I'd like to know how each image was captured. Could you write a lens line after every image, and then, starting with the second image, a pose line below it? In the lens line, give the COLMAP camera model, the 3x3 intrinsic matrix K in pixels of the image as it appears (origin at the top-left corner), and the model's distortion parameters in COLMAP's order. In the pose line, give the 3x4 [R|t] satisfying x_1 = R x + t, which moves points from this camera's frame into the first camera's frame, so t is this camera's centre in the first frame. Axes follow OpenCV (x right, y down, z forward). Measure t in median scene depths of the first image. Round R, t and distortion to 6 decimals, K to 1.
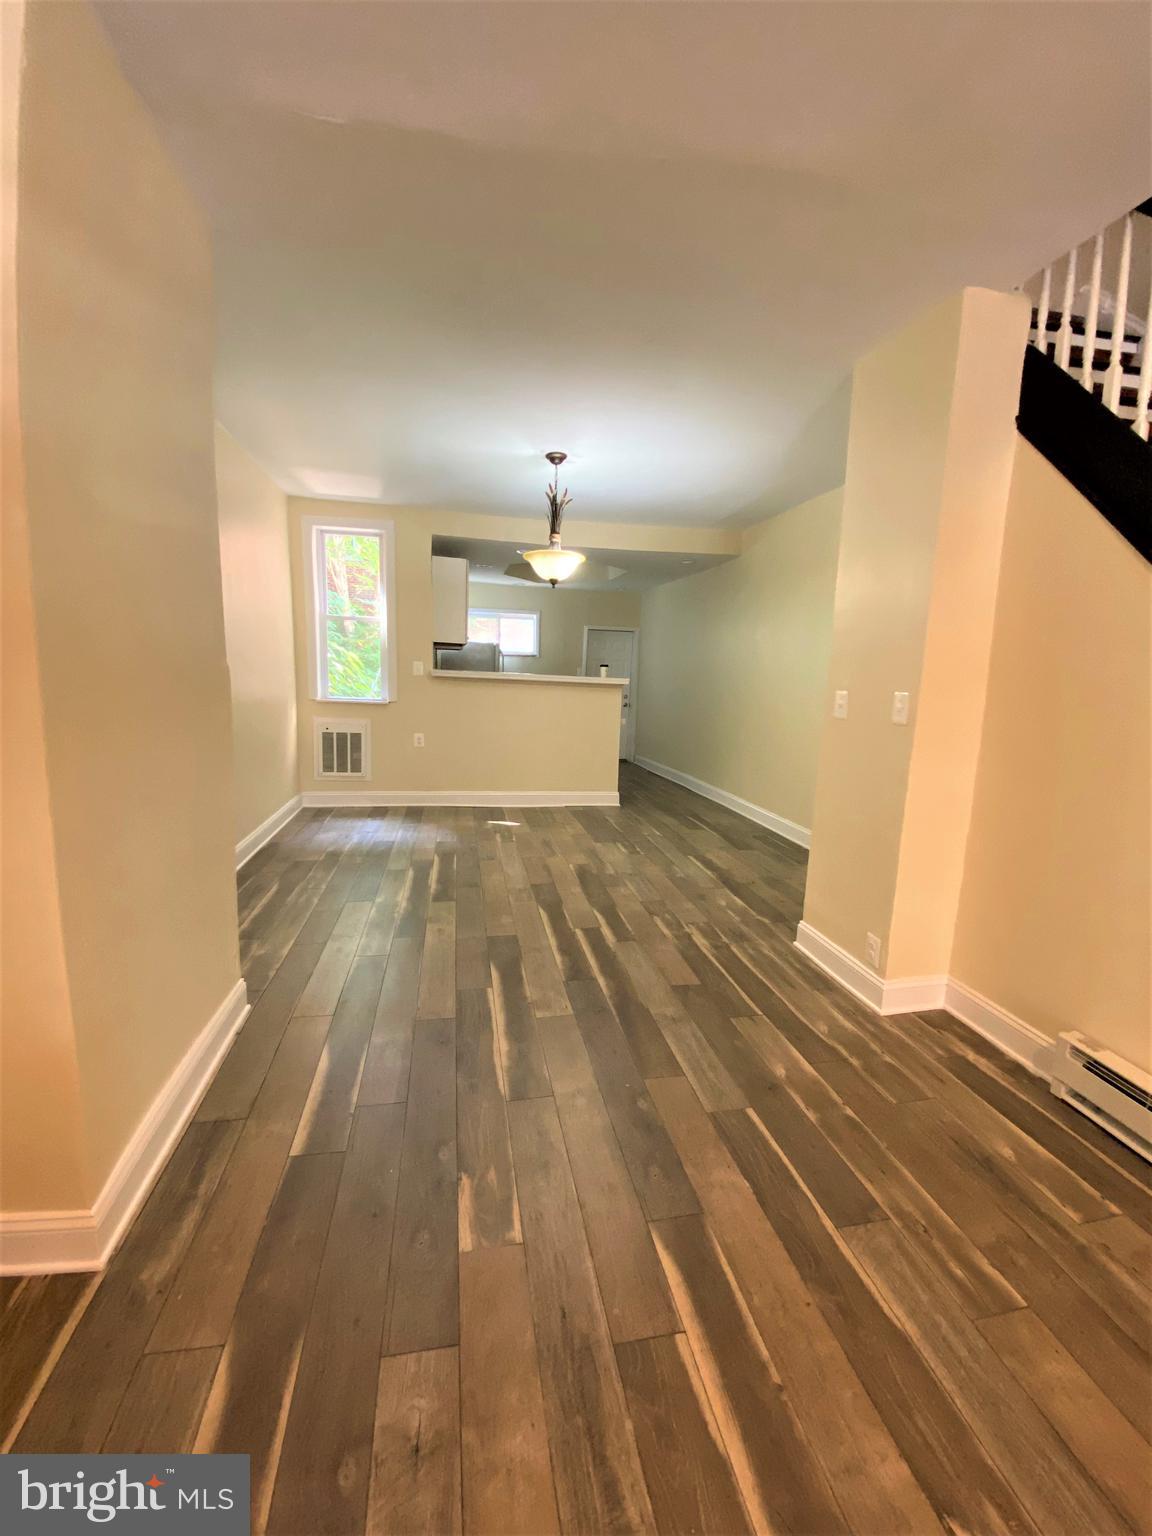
lens RADIAL K [[619.4, 0, 583.2], [0, 619.4, 763.1], [0, 0, 1]] dist [0.000580, -0.004094]
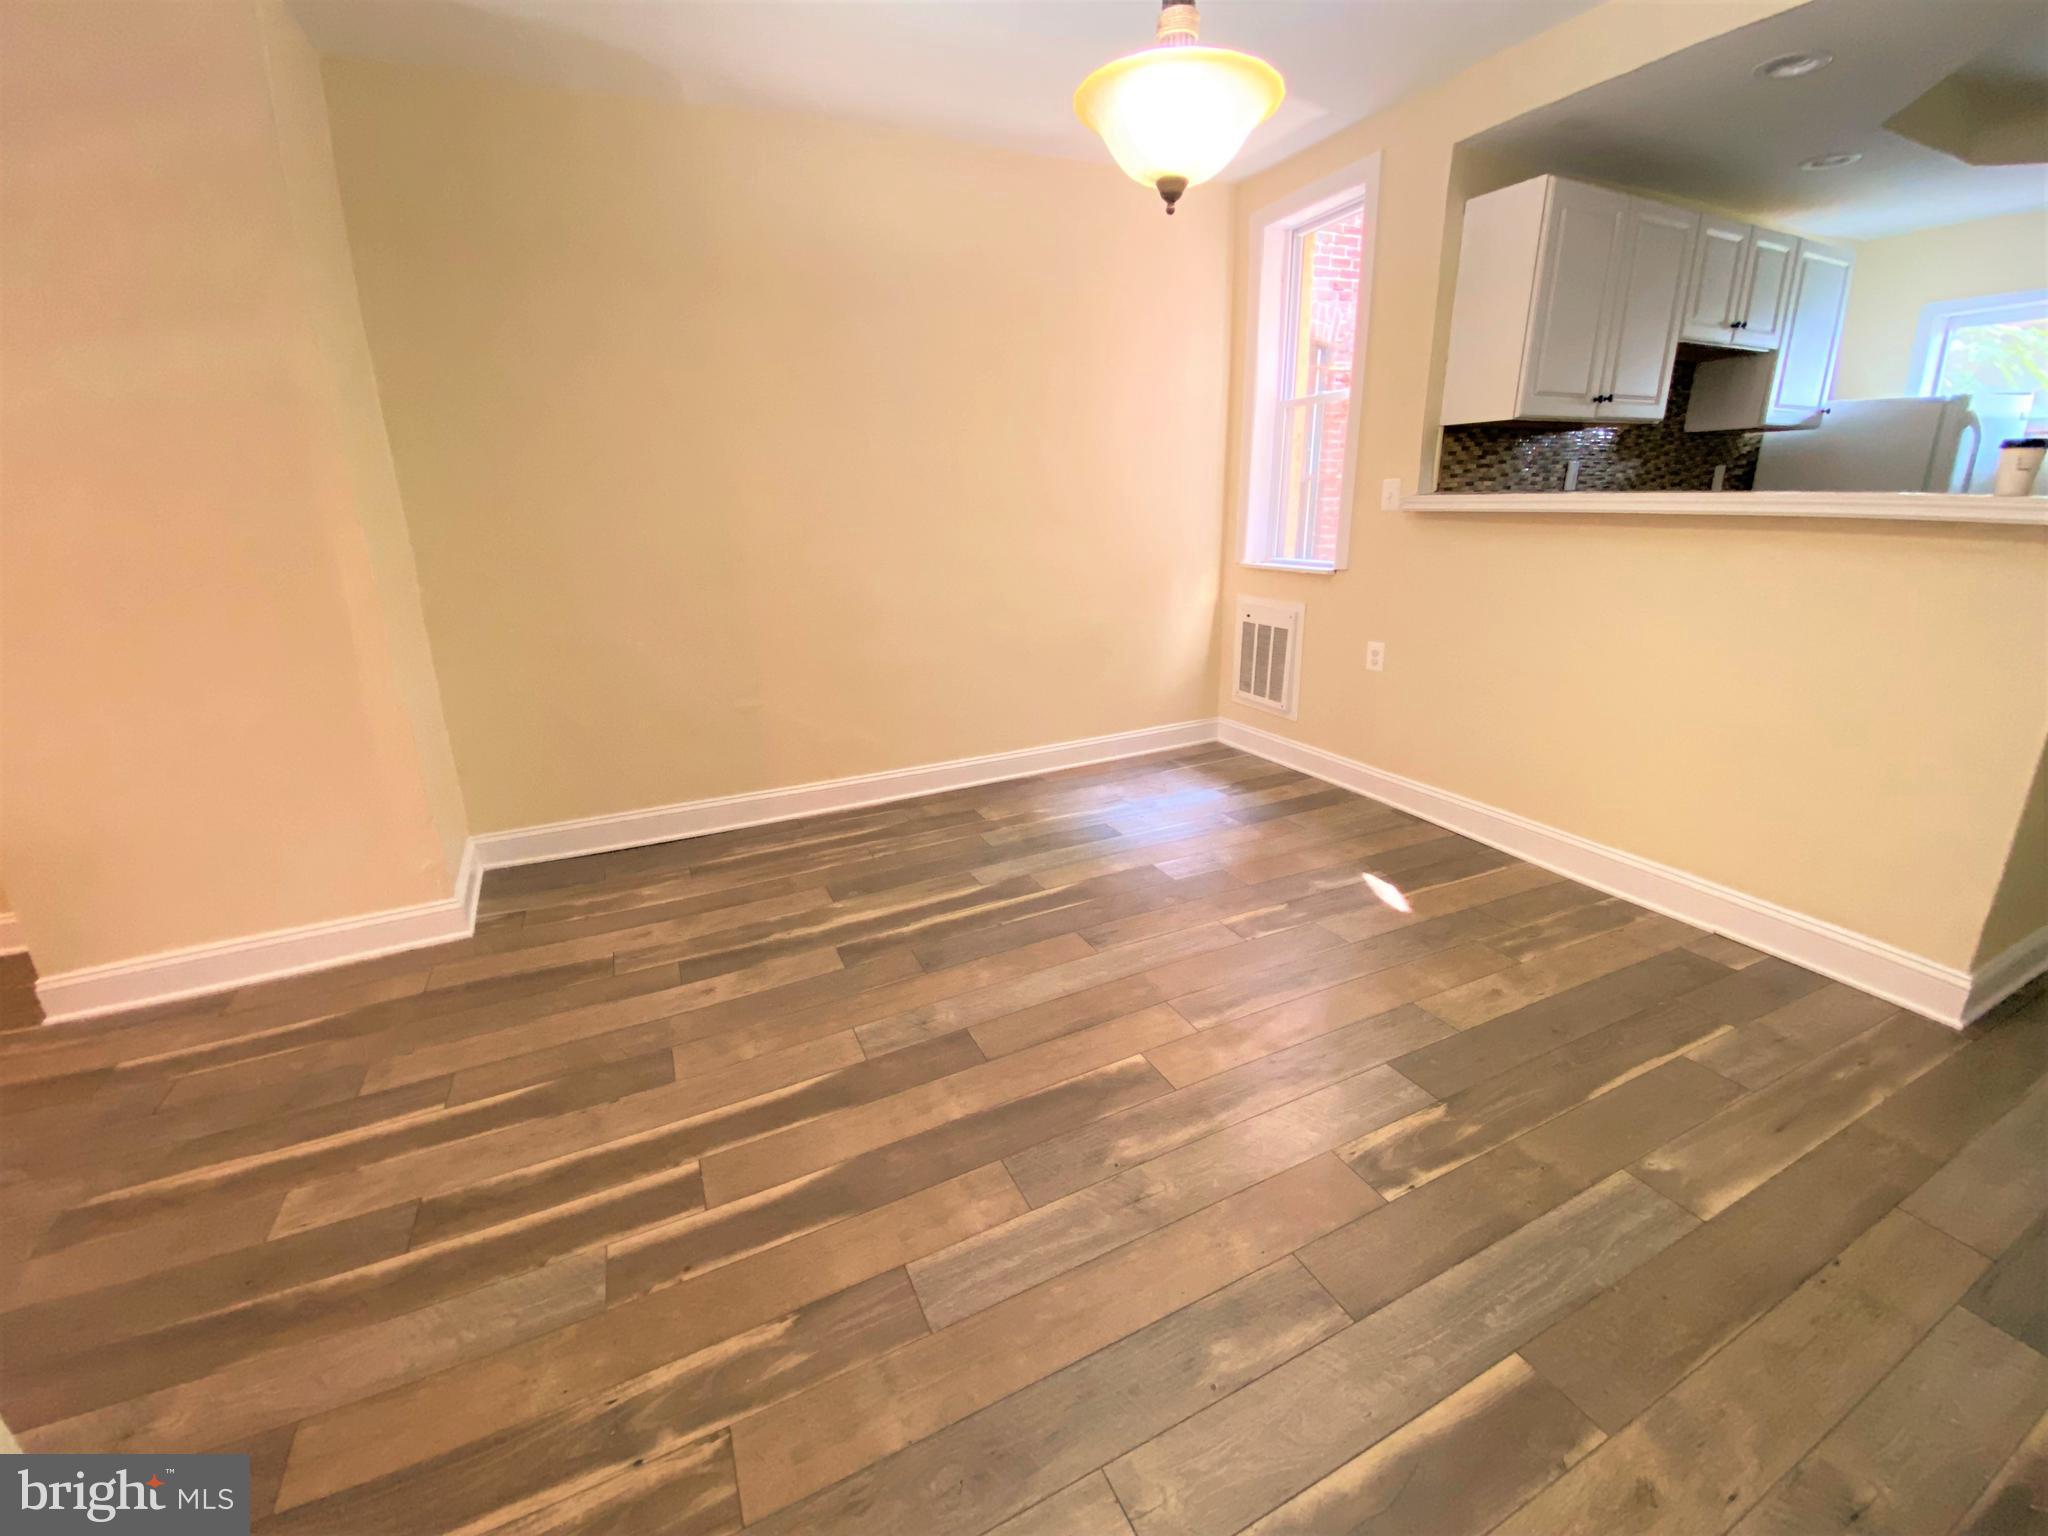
lens RADIAL K [[825.9, 0, 1016.4], [0, 825.9, 768.4], [0, 0, 1]] dist [0.000580, -0.004094]
pose [[0.235282, 0.262961, -0.935678, 0.344271], [-0.107446, 0.963841, 0.243858, -0.099879], [0.965970, 0.043159, 0.255029, 0.751305]]
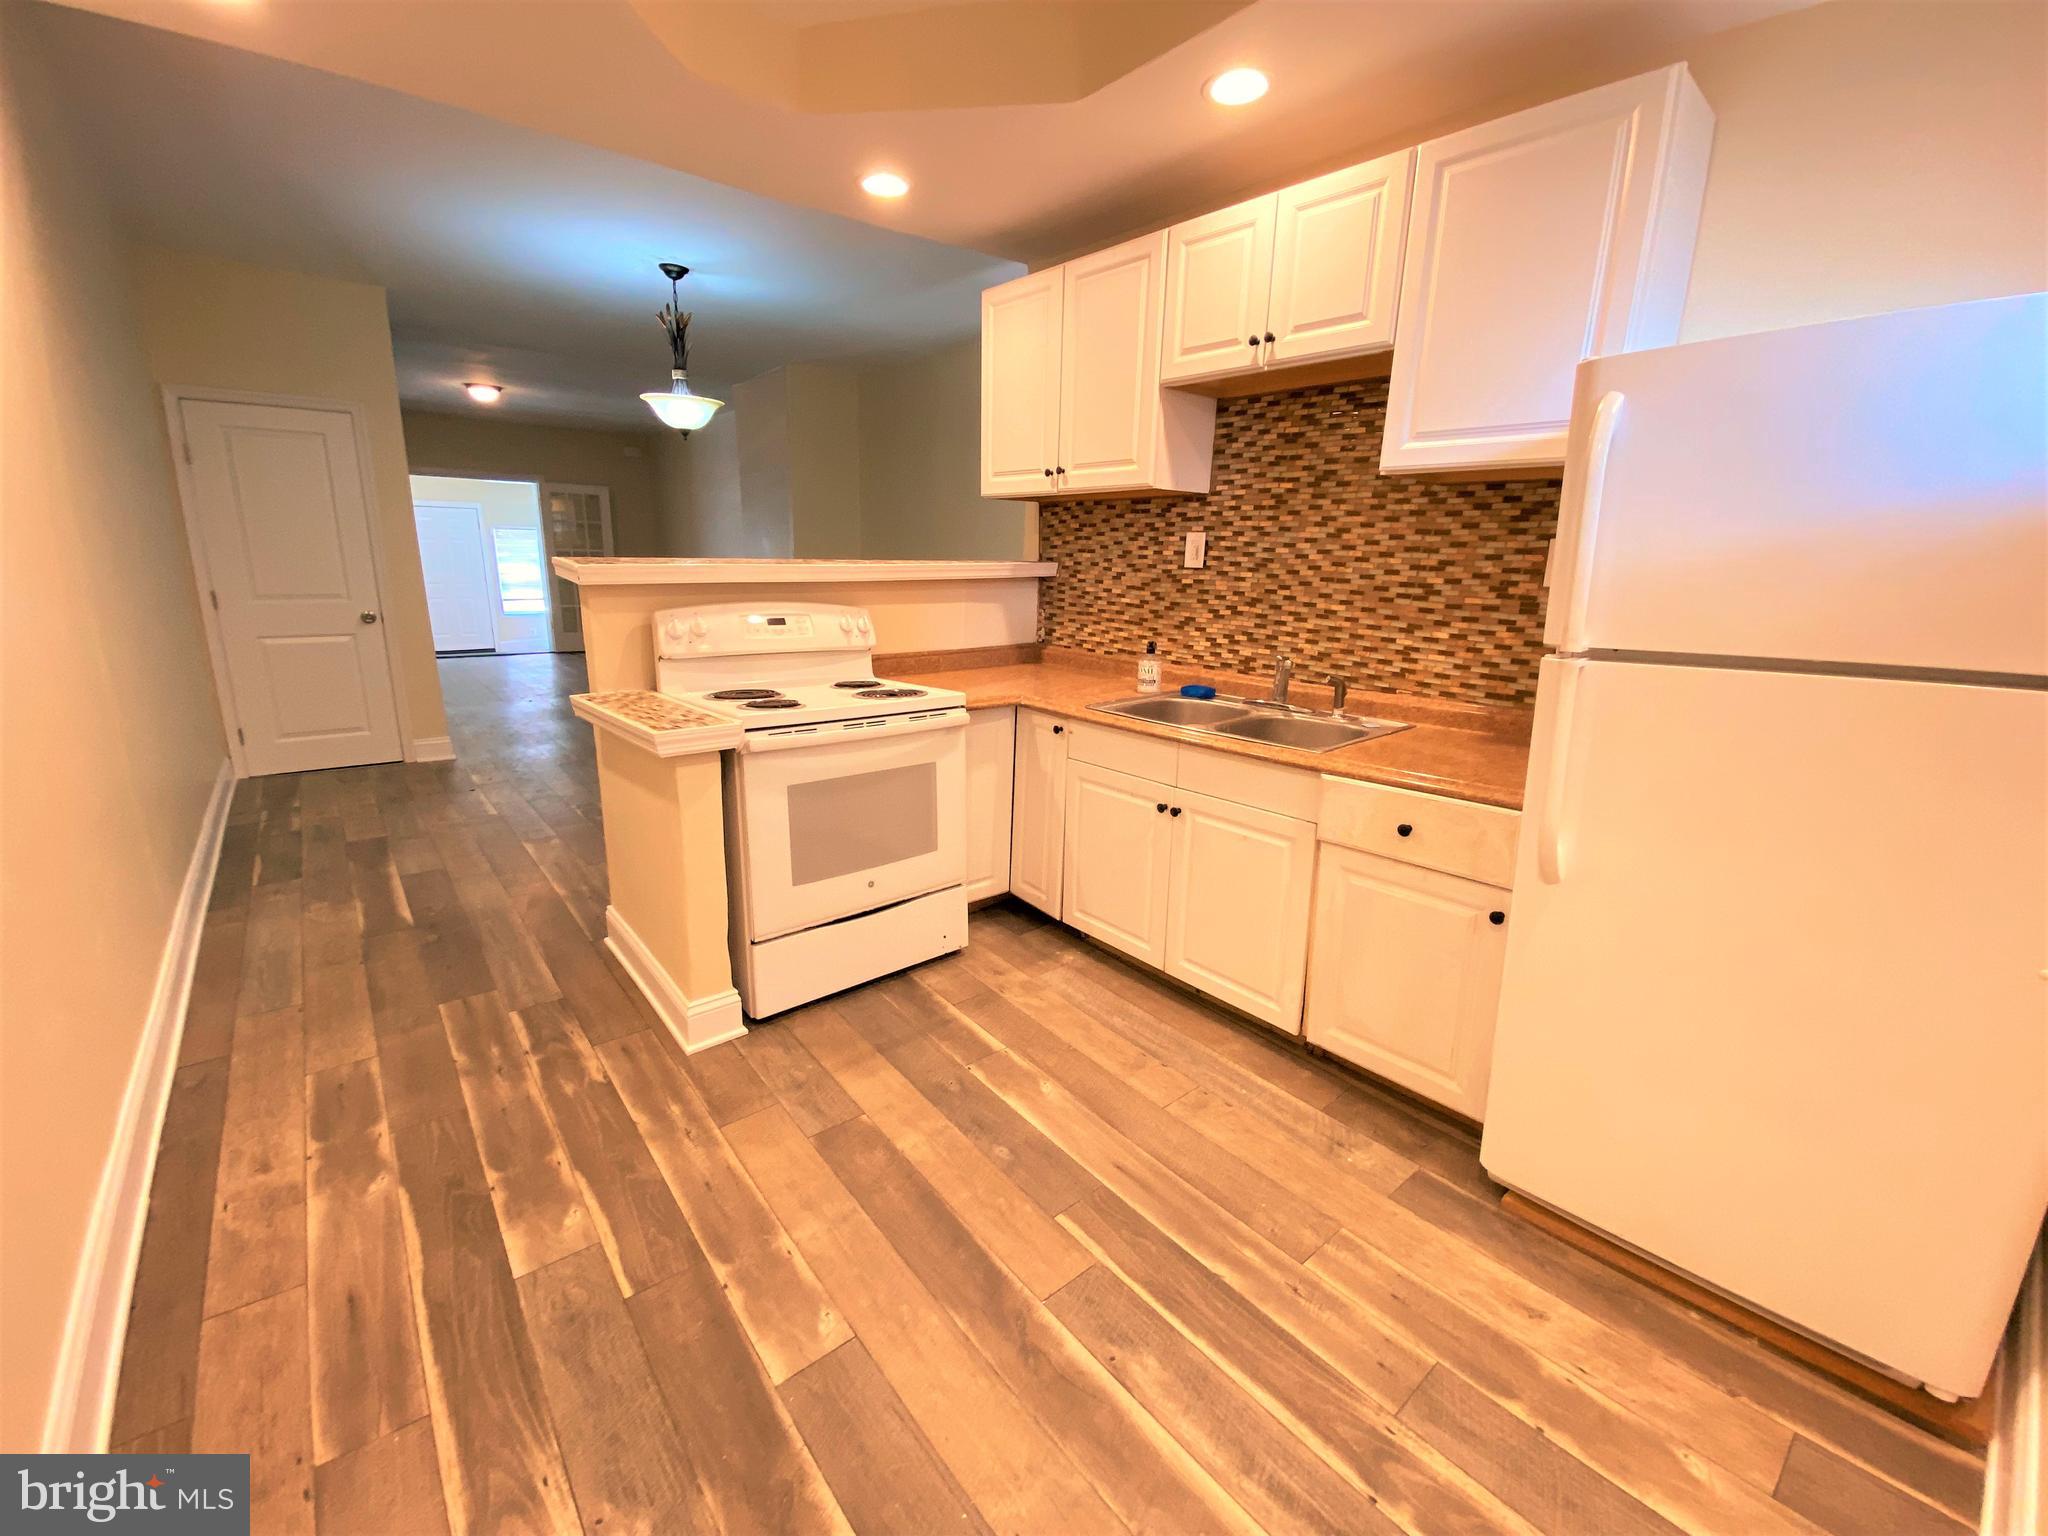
lens RADIAL K [[825.9, 0, 1012.1], [0, 825.9, 768.3], [0, 0, 1]] dist [0.000580, -0.004094]
pose [[-0.879959, 0.068902, -0.470025, 0.094538], [-0.115394, 0.928788, 0.352189, -0.290321], [0.460820, 0.364150, -0.809345, 1.997992]]
